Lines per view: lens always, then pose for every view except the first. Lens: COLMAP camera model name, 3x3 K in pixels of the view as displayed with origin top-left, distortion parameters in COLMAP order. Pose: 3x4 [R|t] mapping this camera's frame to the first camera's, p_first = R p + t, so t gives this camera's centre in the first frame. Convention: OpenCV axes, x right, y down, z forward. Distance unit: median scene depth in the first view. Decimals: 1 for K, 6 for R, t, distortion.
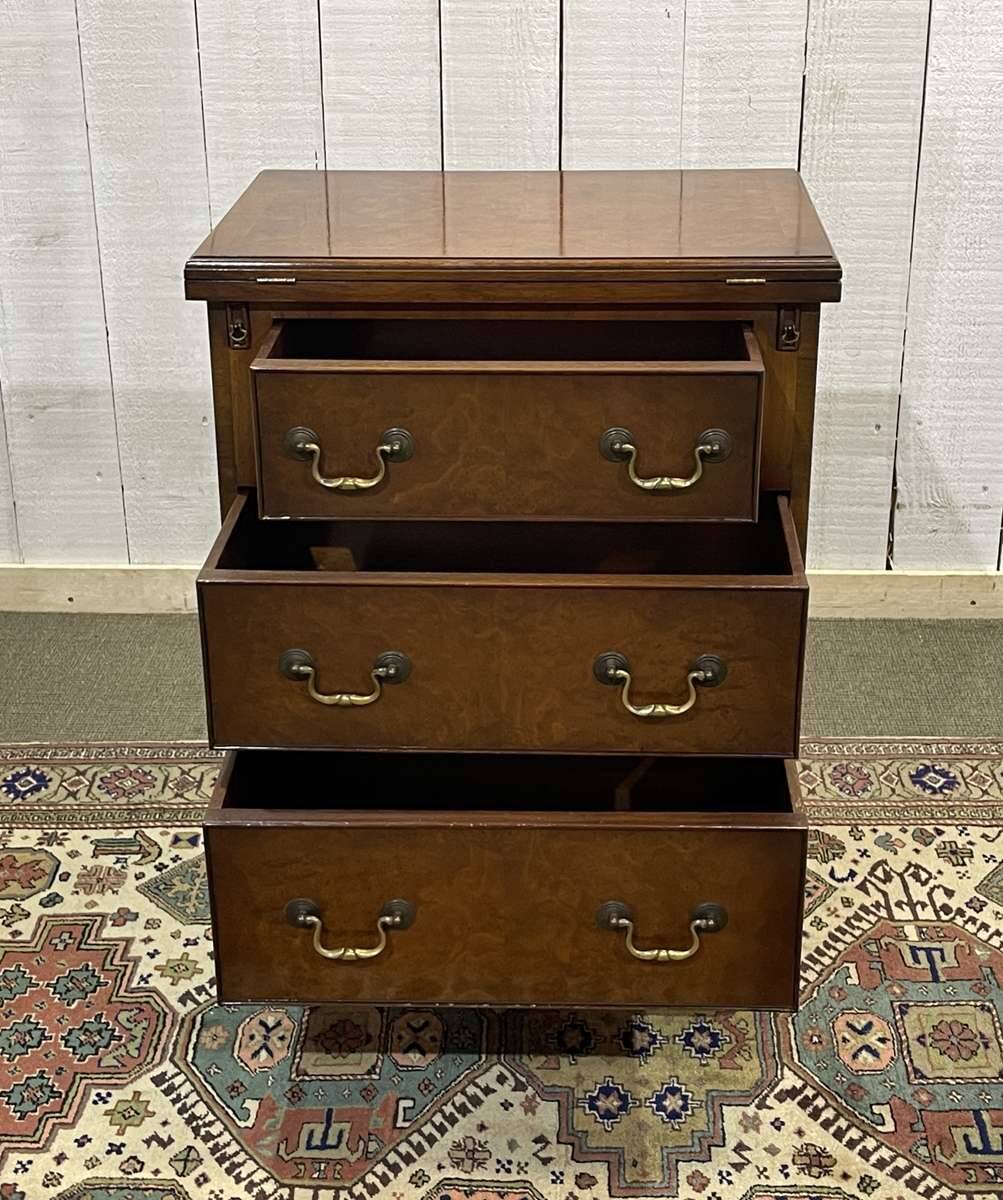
lens RADIAL K [[2001.3, 0, 501.5], [0, 2001.3, 600.0], [0, 0, 1]] dist [0.159343, -0.596641]
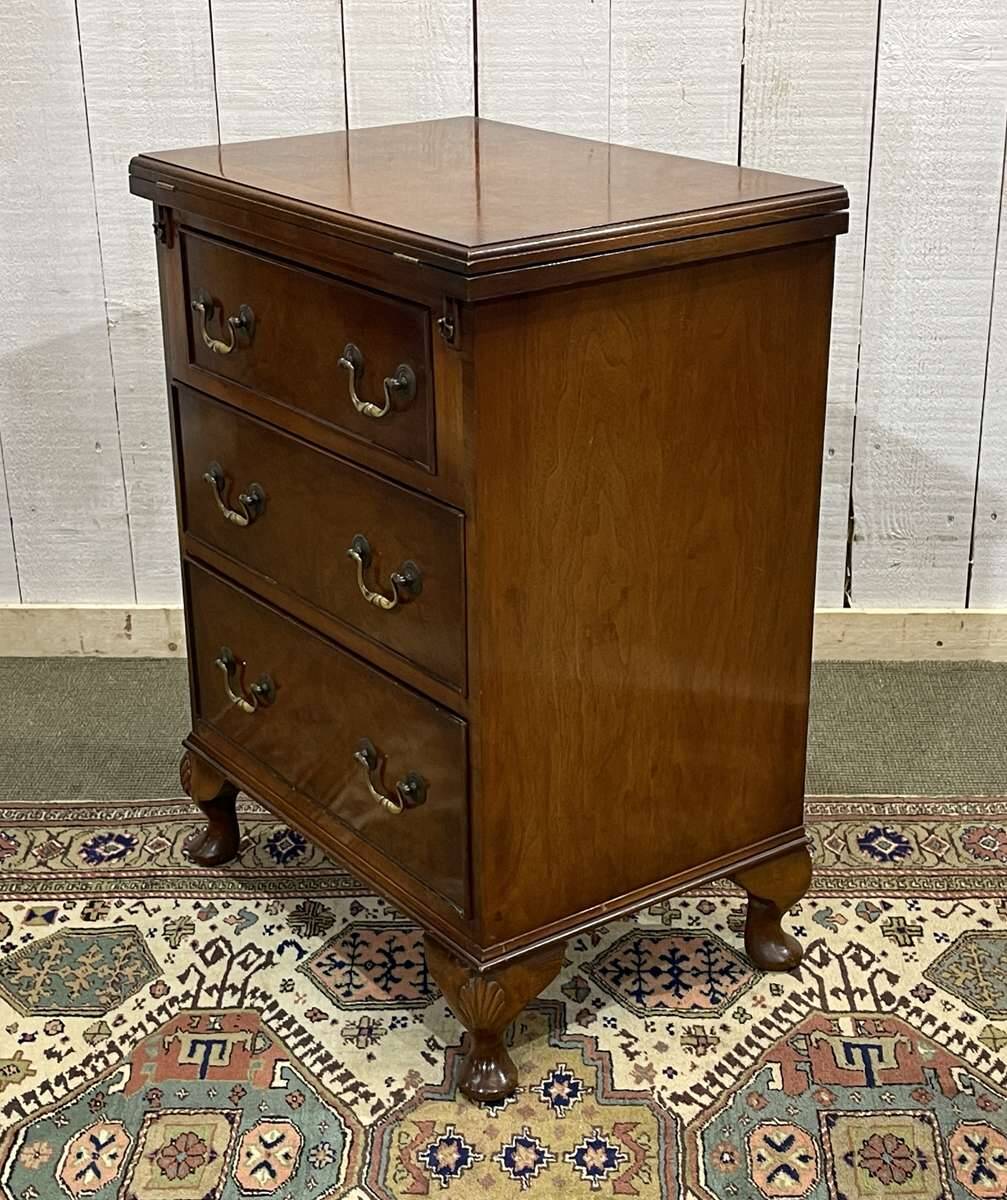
lens RADIAL K [[1974.6, 0, 495.7], [0, 1974.6, 599.9], [0, 0, 1]] dist [0.155255, -0.579027]
pose [[0.999810, -0.002730, -0.019316, 0.060687], [0.002487, 0.999917, -0.012615, -0.009018], [0.019349, 0.012565, 0.999734, 0.115431]]
